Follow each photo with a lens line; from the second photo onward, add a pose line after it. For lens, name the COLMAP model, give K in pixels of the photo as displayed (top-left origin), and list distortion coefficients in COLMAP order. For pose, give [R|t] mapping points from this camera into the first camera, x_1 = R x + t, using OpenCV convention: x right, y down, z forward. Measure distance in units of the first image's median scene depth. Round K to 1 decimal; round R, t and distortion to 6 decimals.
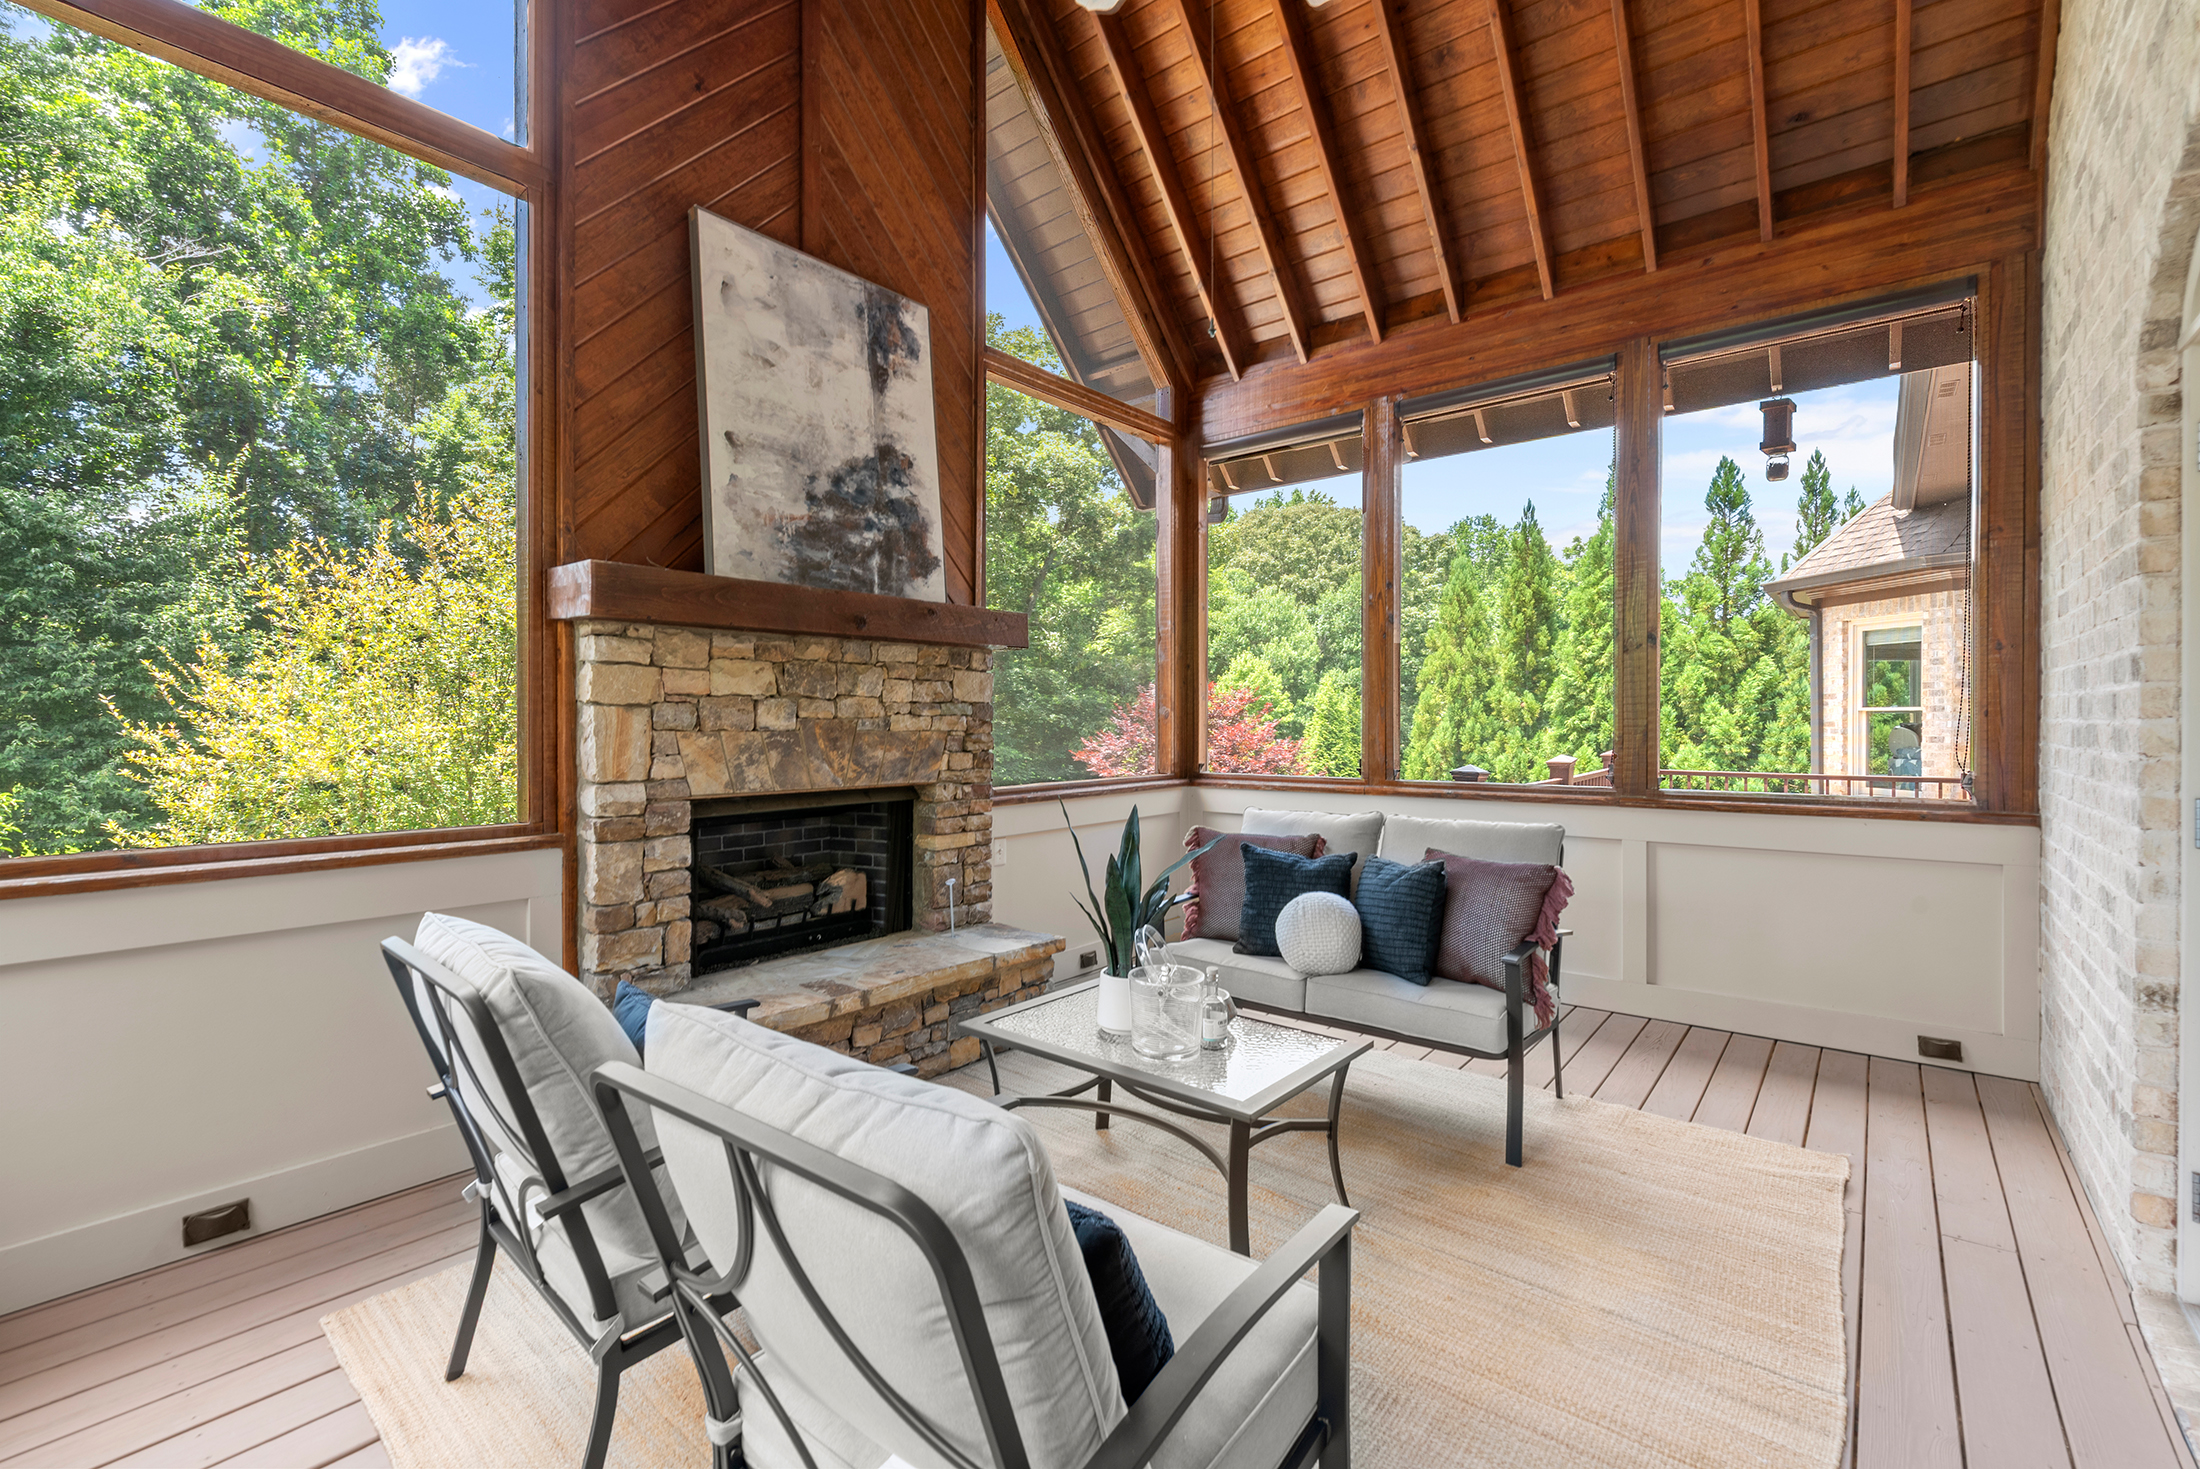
lens RADIAL K [[950.7, 0, 1094.2], [0, 950.7, 724.3], [0, 0, 1]] dist [-0.000222, 0.000285]
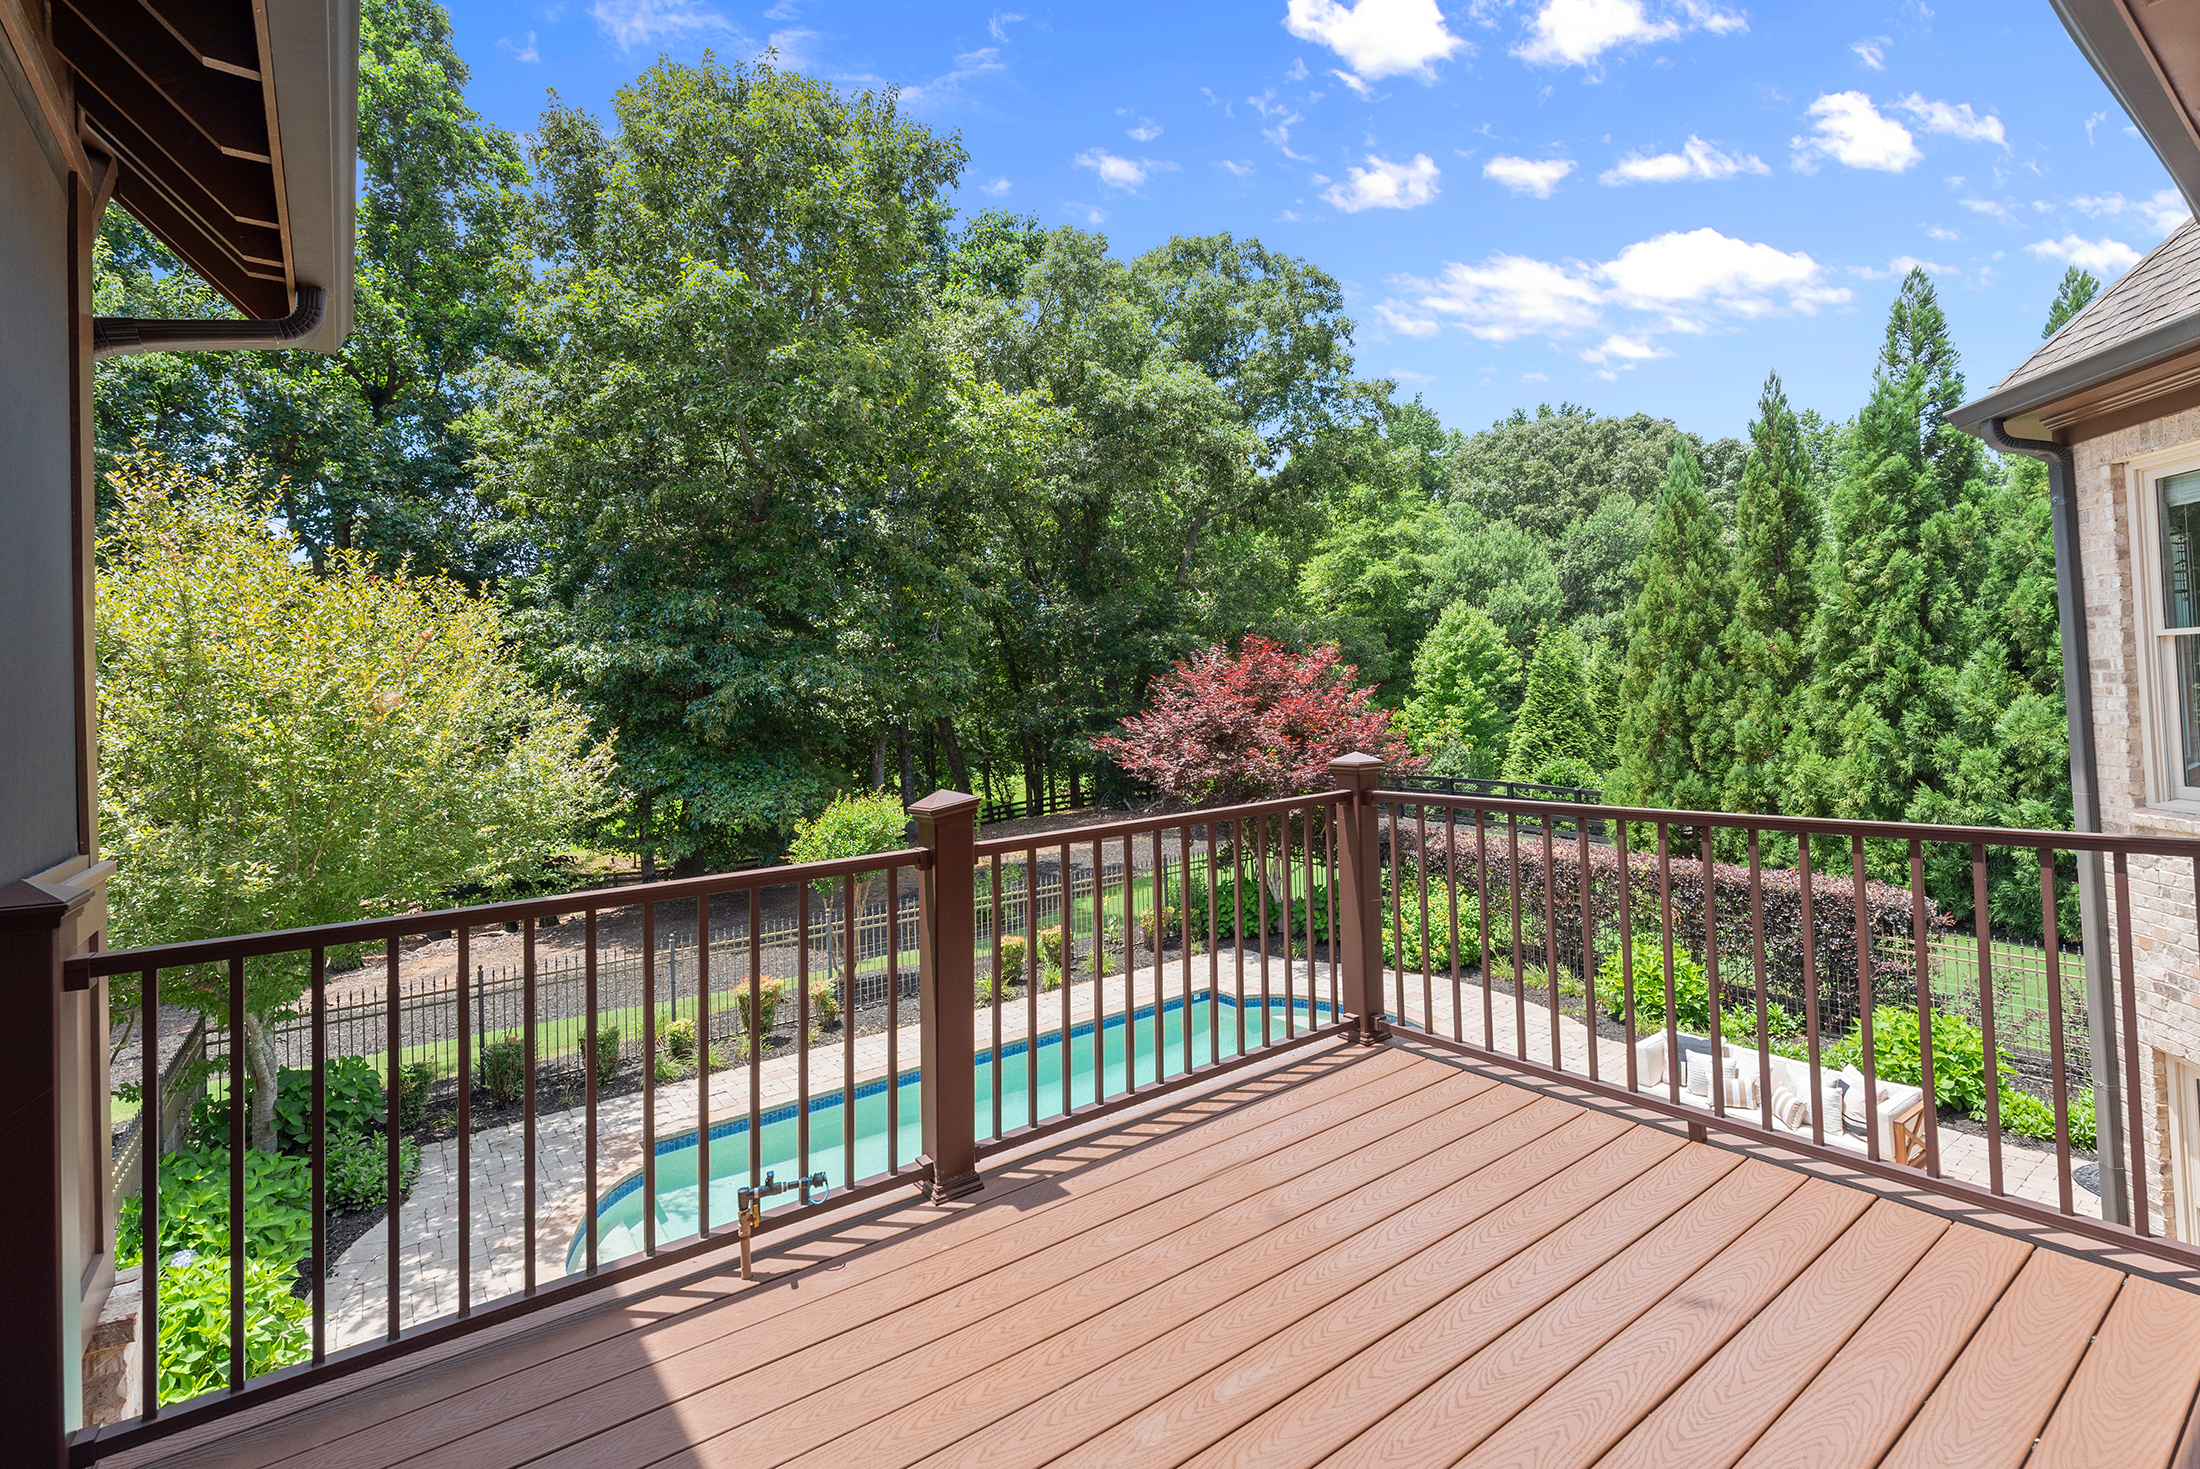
lens RADIAL K [[1014.2, 0, 1115.0], [0, 1014.2, 677.8], [0, 0, 1]] dist [0.000164, 0.000294]
pose [[0.970045, -0.045542, -0.238620, 0.156258], [0.041254, 0.998885, -0.022937, -0.000972], [0.239398, 0.012406, 0.970842, 0.135726]]
